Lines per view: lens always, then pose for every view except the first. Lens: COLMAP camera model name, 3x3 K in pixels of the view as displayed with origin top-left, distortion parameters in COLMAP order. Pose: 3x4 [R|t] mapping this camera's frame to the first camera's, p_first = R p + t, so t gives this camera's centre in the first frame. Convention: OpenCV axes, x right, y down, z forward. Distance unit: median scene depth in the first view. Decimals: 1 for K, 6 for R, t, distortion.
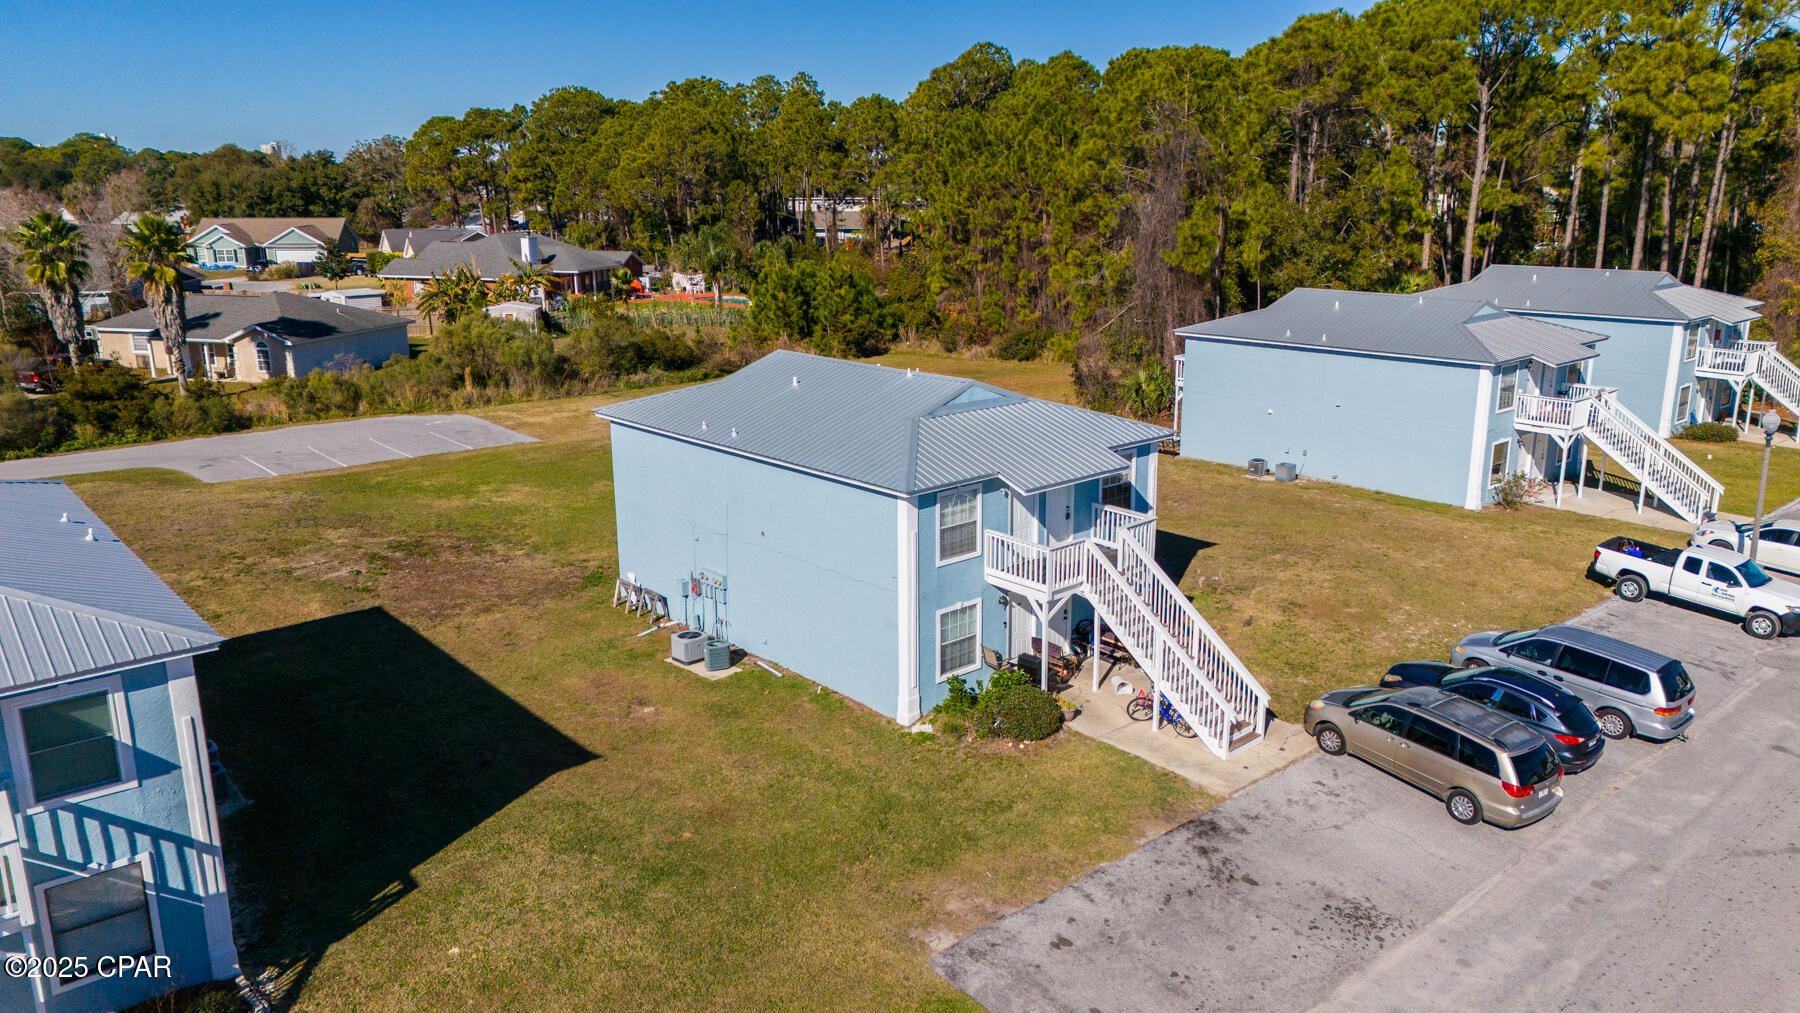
lens RADIAL K [[1206.8, 0, 900.0], [0, 1206.8, 506.5], [0, 0, 1]] dist [0.072574, -0.053912]
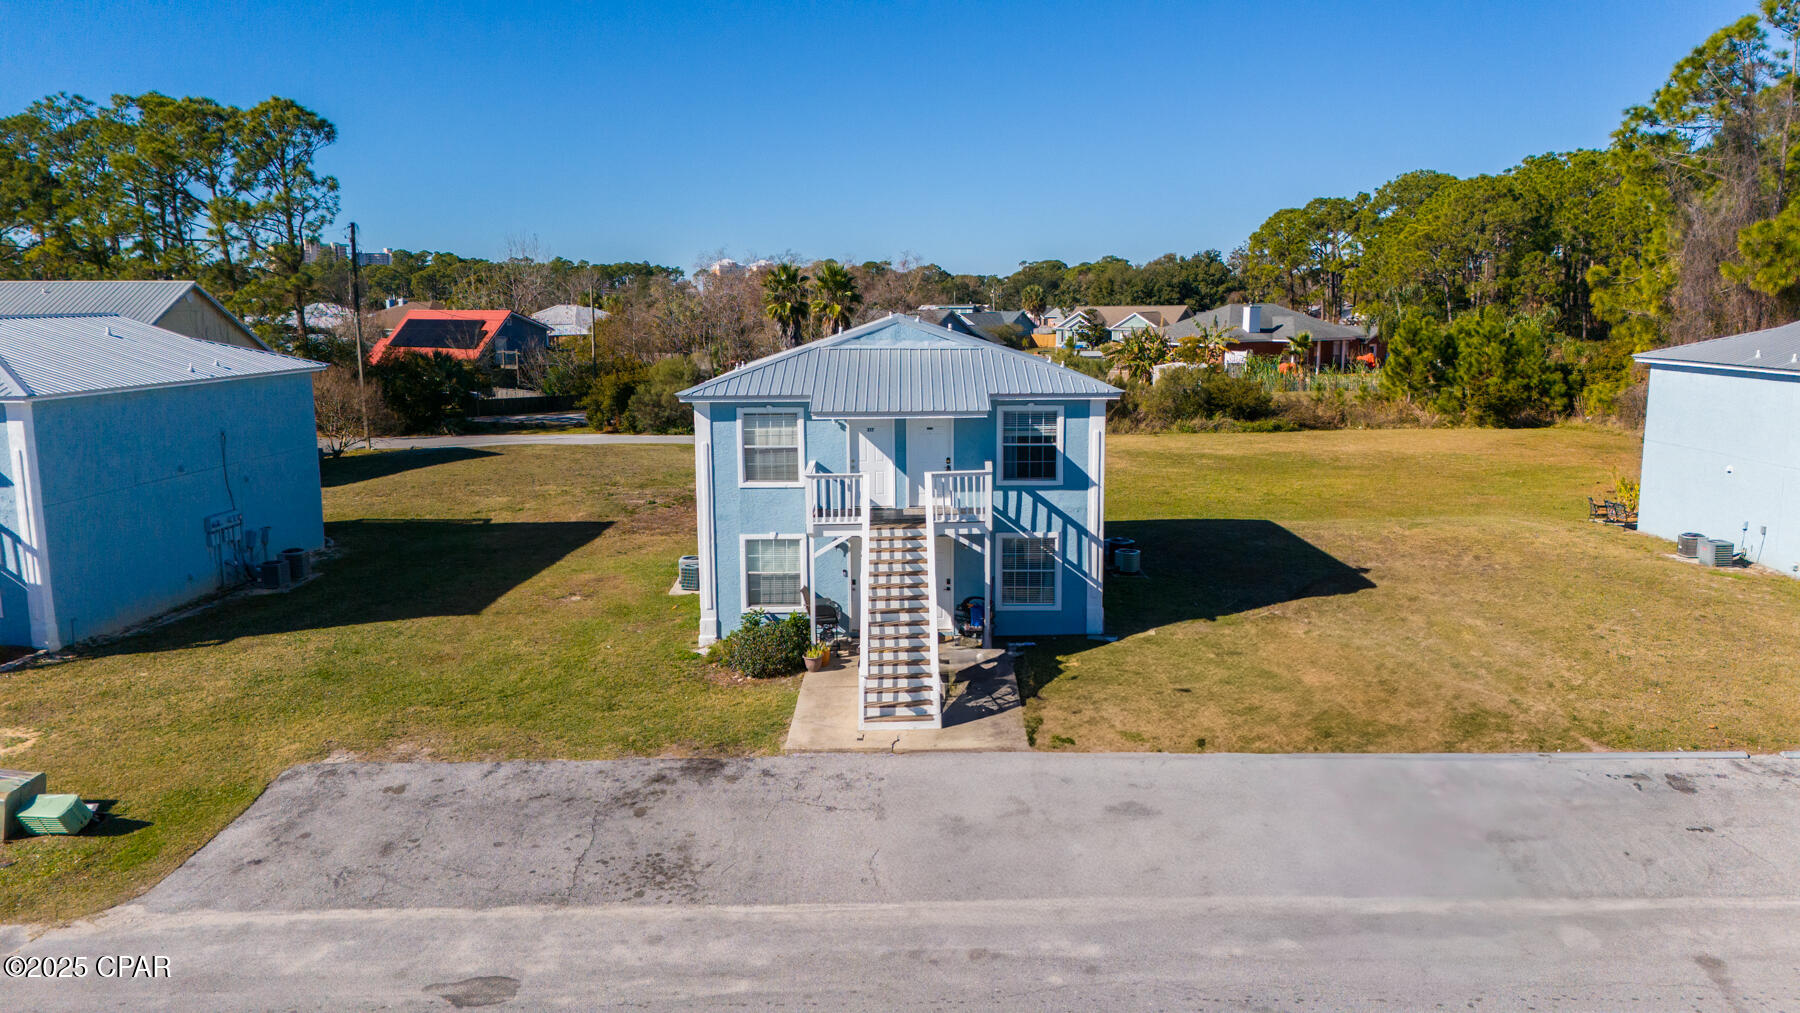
lens RADIAL K [[1206.8, 0, 900.0], [0, 1206.8, 506.5], [0, 0, 1]] dist [0.072574, -0.053912]
pose [[0.776445, 0.113886, -0.619809, 0.744378], [-0.160472, 0.986844, -0.019699, 0.065021], [0.609411, 0.114757, 0.784505, 0.329293]]
